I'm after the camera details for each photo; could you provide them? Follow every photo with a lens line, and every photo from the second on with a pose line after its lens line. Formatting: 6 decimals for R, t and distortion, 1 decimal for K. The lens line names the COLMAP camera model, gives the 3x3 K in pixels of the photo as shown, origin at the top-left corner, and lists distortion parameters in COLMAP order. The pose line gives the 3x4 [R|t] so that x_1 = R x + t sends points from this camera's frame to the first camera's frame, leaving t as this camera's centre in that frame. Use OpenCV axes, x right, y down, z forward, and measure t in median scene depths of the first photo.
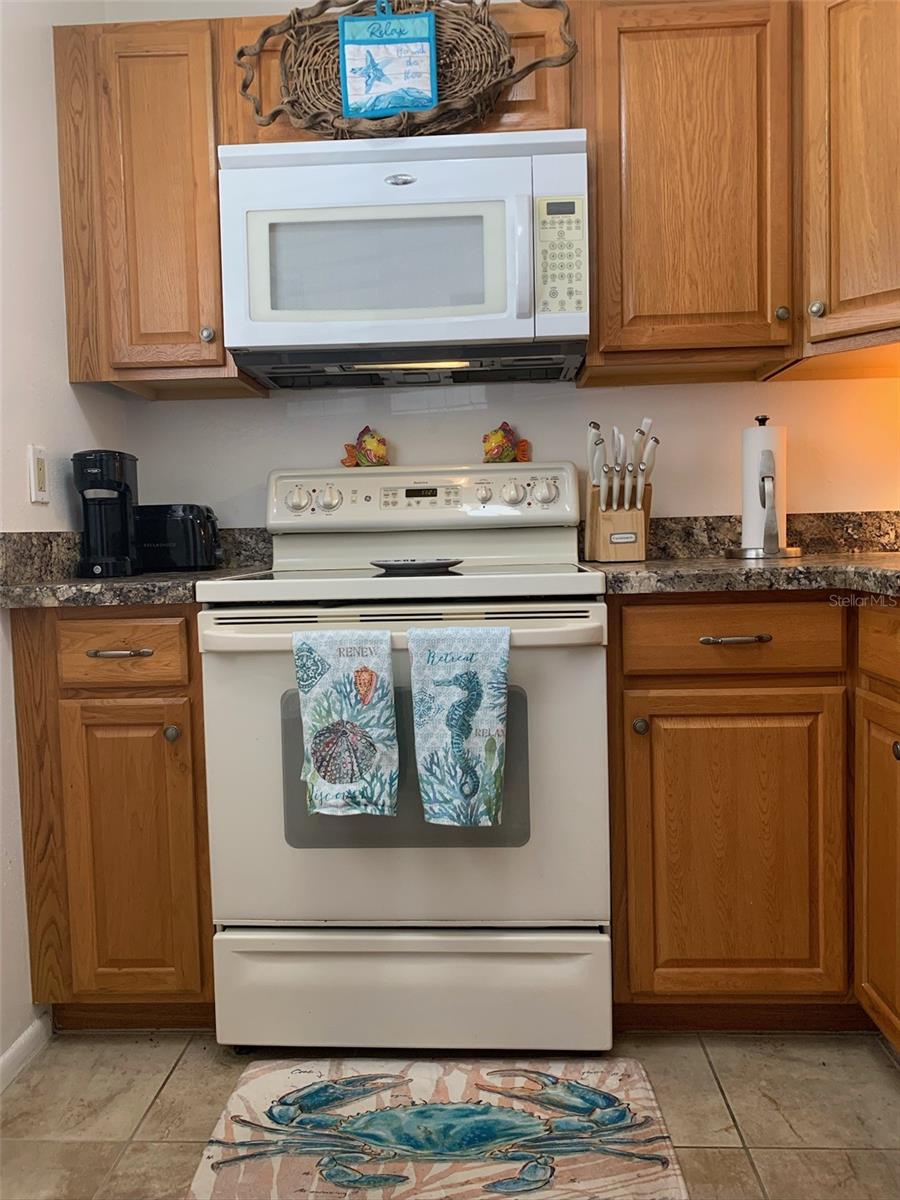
lens RADIAL K [[911.5, 0, 448.1], [0, 911.5, 591.0], [0, 0, 1]] dist [0.030274, -0.040770]
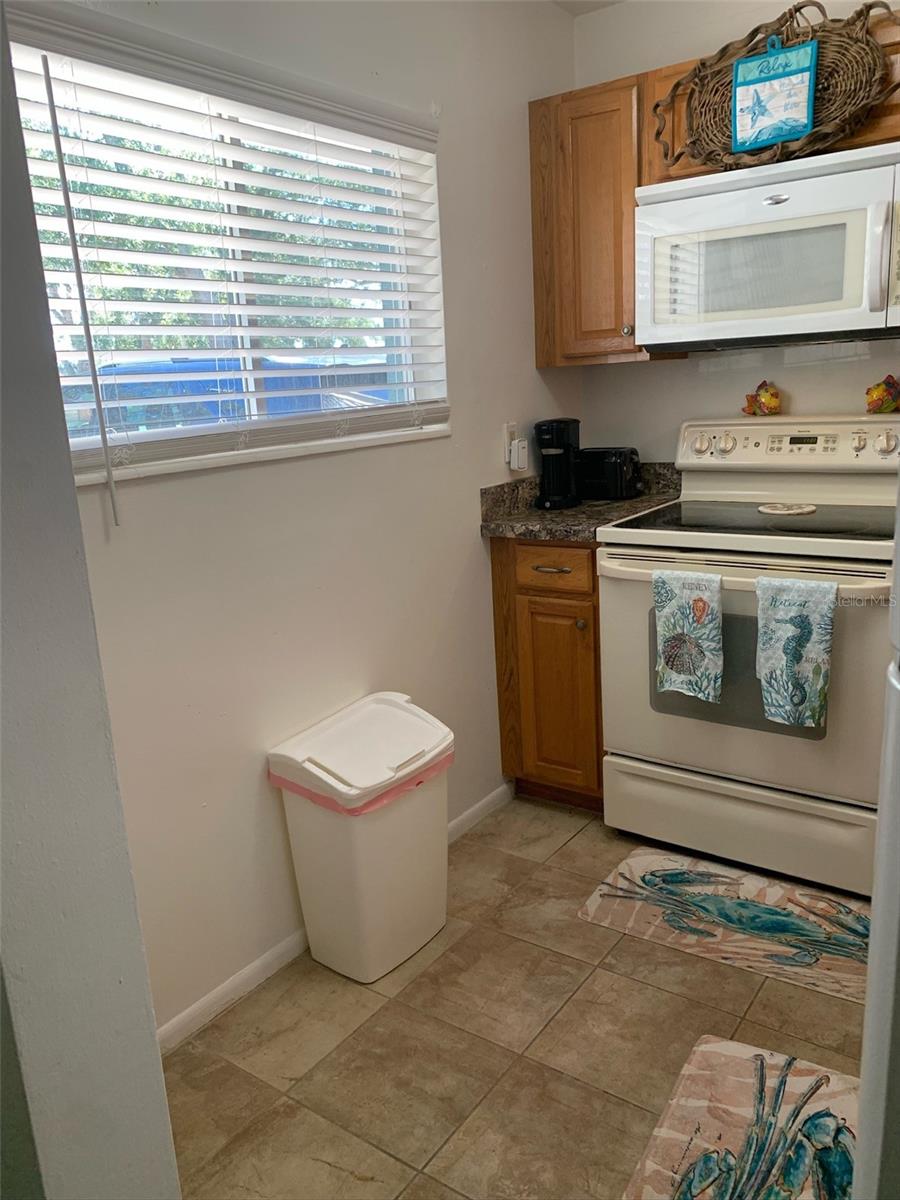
lens RADIAL K [[911.5, 0, 443.5], [0, 911.5, 602.0], [0, 0, 1]] dist [0.030274, -0.040770]
pose [[0.841407, 0.104084, -0.530284, 0.278916], [0.000369, 0.981166, 0.193168, -0.158962], [0.540402, -0.162729, 0.825521, -0.334320]]
